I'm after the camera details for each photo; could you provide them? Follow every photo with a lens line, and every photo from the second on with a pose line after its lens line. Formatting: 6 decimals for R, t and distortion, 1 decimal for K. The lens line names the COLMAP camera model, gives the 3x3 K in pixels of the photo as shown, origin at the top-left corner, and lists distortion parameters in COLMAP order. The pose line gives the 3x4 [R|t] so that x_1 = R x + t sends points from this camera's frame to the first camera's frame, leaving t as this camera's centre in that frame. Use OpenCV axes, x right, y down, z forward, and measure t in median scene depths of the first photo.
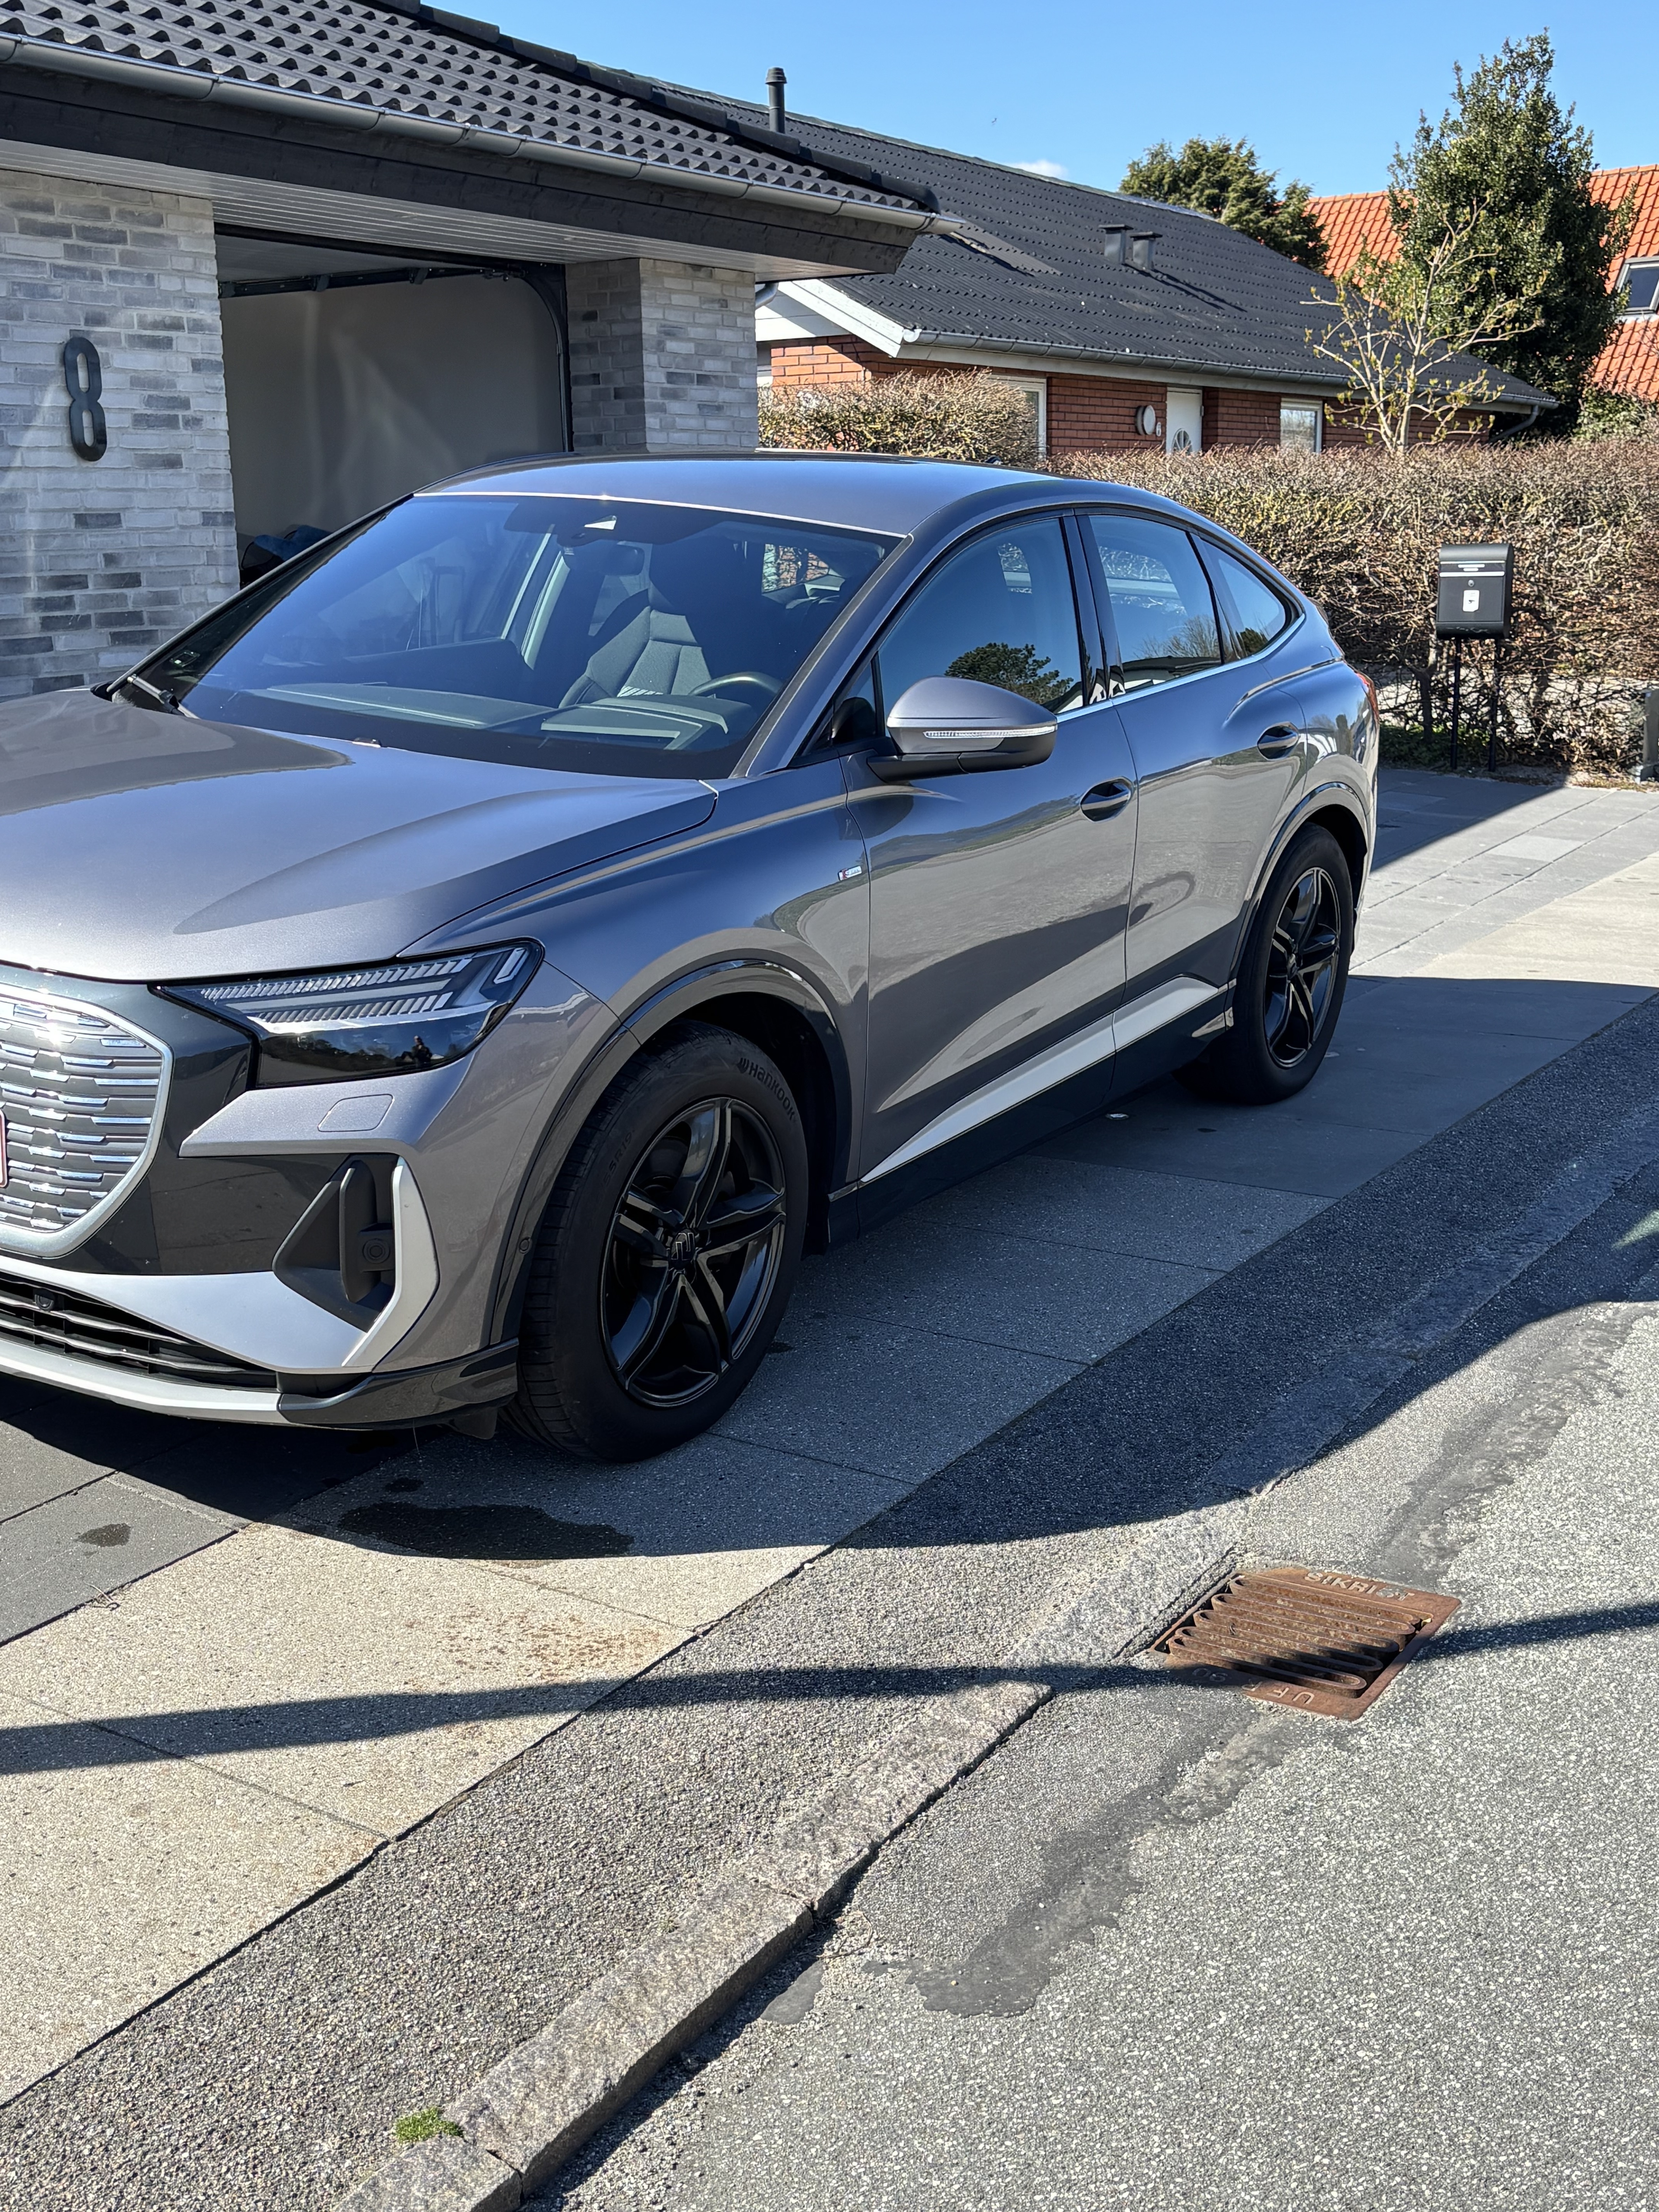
lens RADIAL K [[2512.3, 0, 793.3], [0, 2512.3, 1107.4], [0, 0, 1]] dist [0.012841, 0.036275]
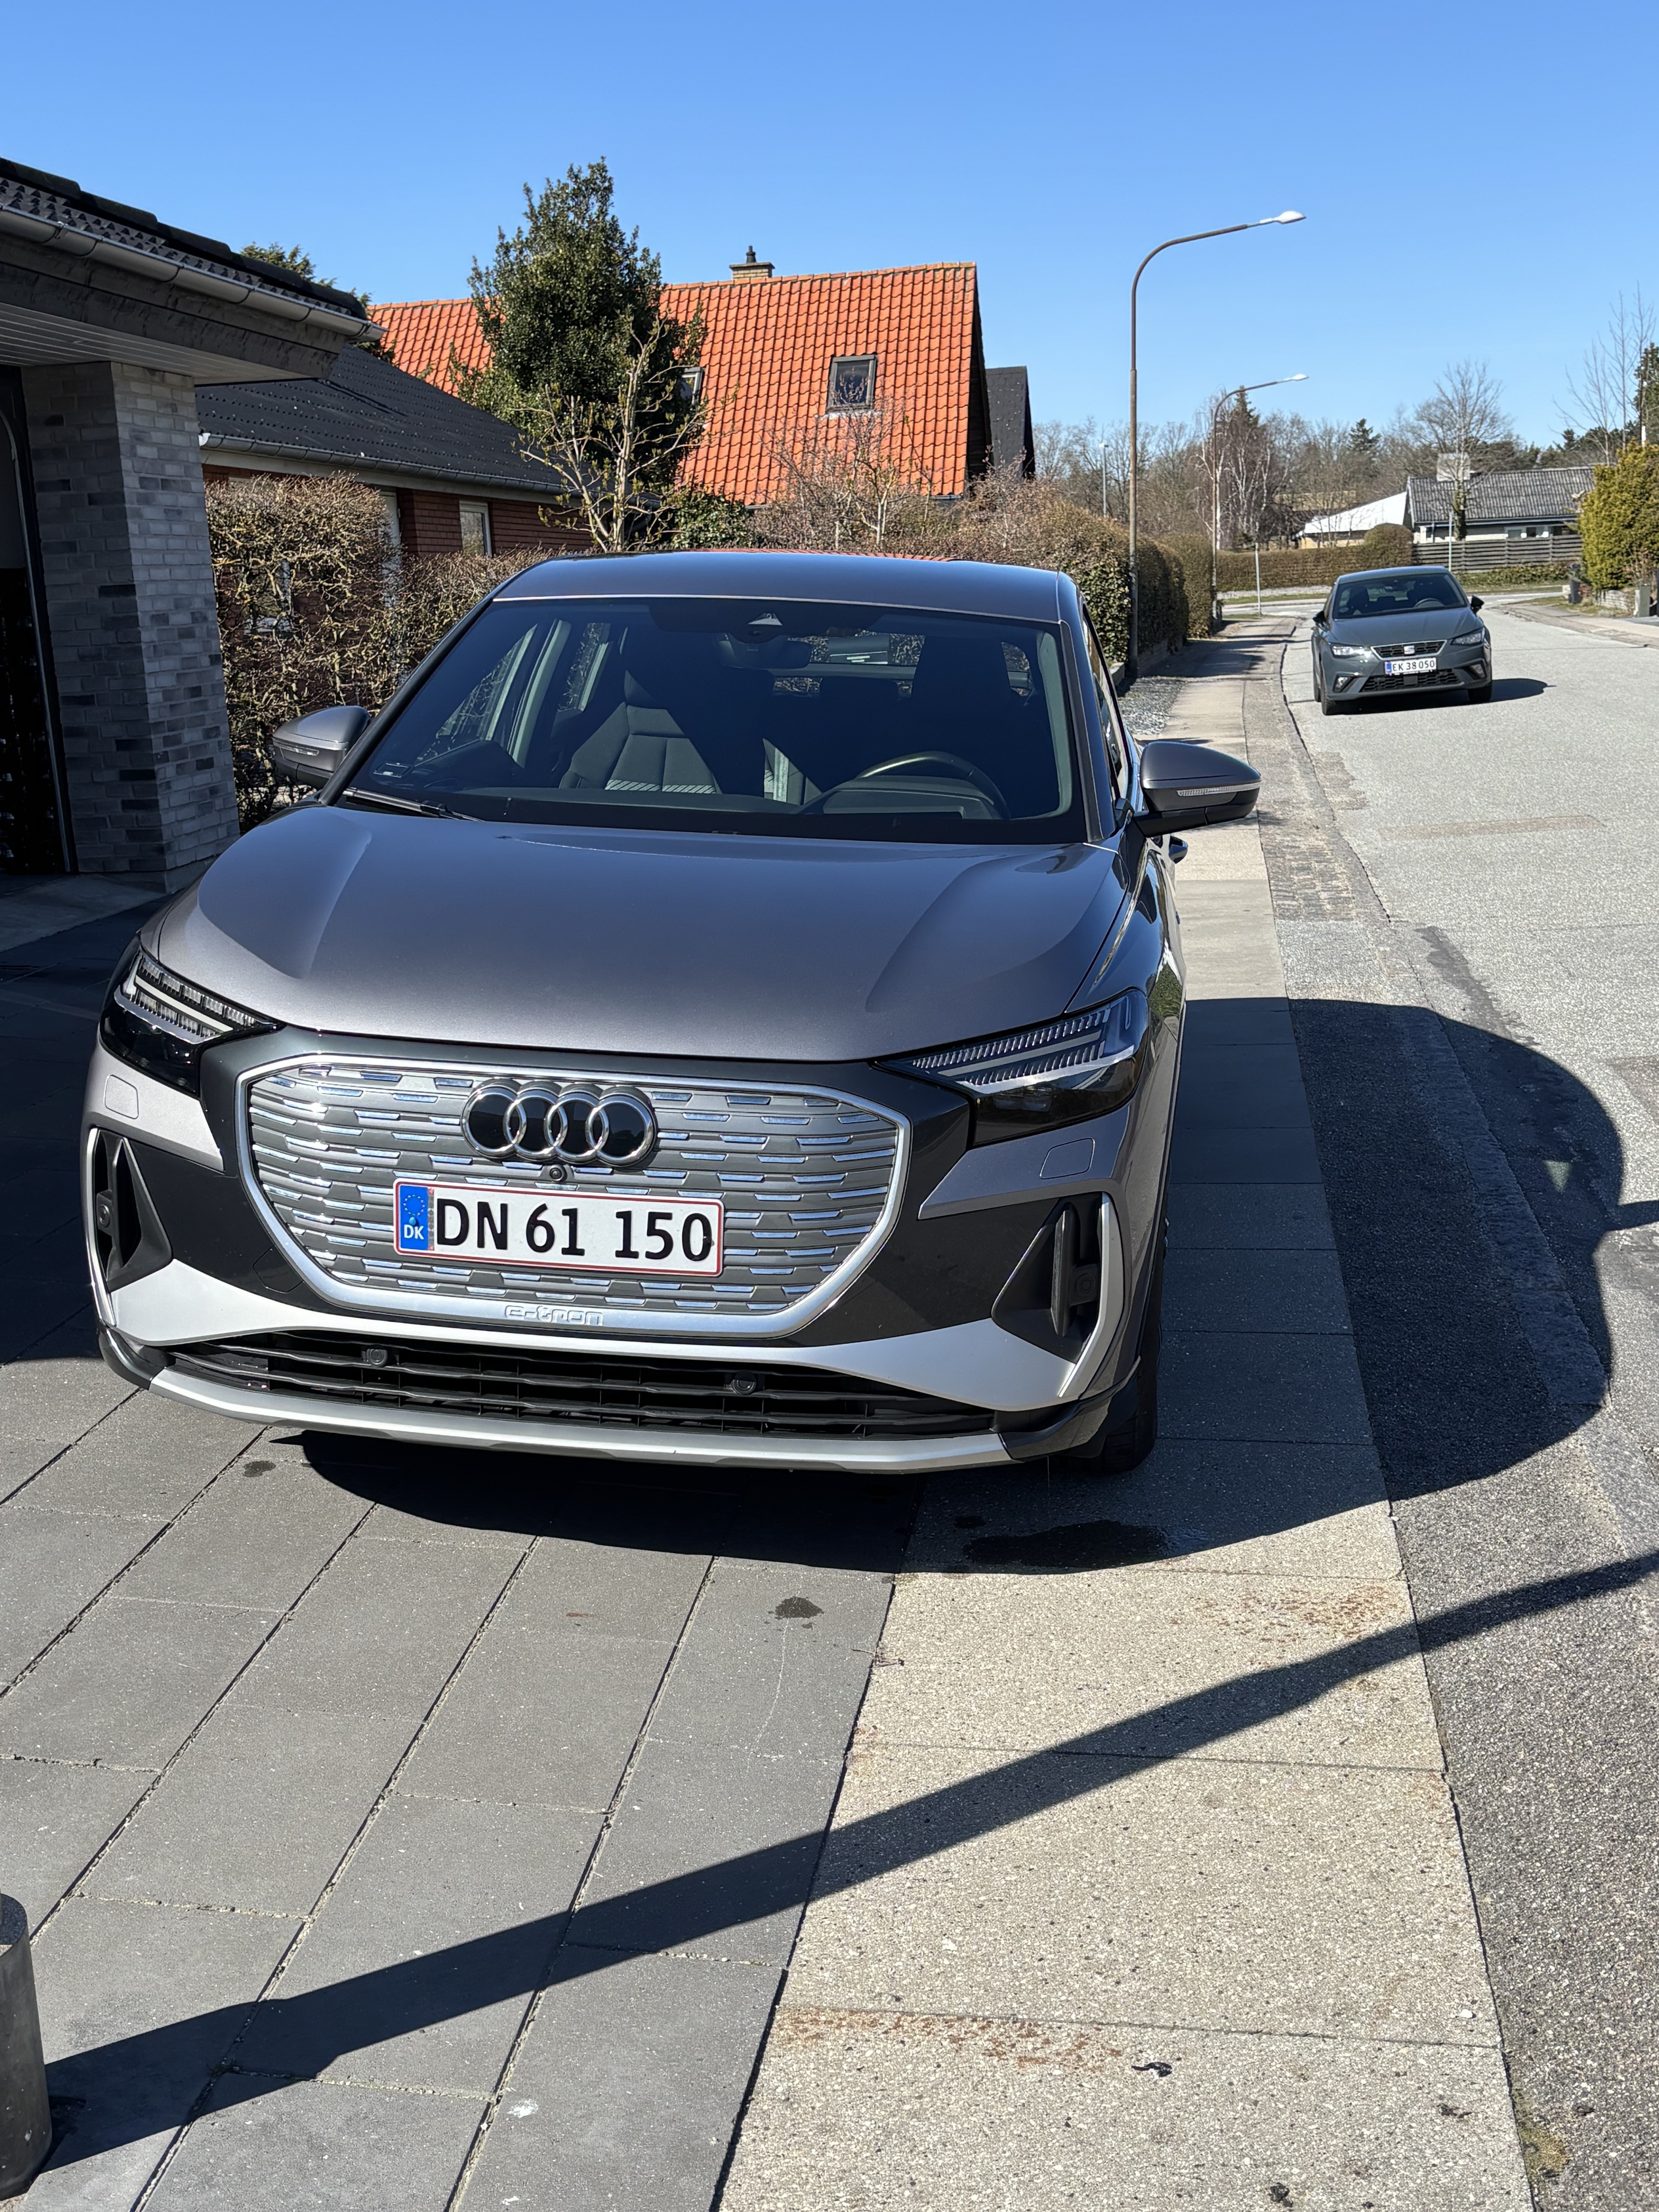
lens RADIAL K [[2512.3, 0, 793.3], [0, 2512.3, 1107.4], [0, 0, 1]] dist [0.012841, 0.036275]
pose [[0.912003, -0.107824, 0.395757, -0.448288], [0.122471, 0.992401, -0.011848, -0.013641], [-0.391472, 0.059274, 0.918279, 0.035371]]
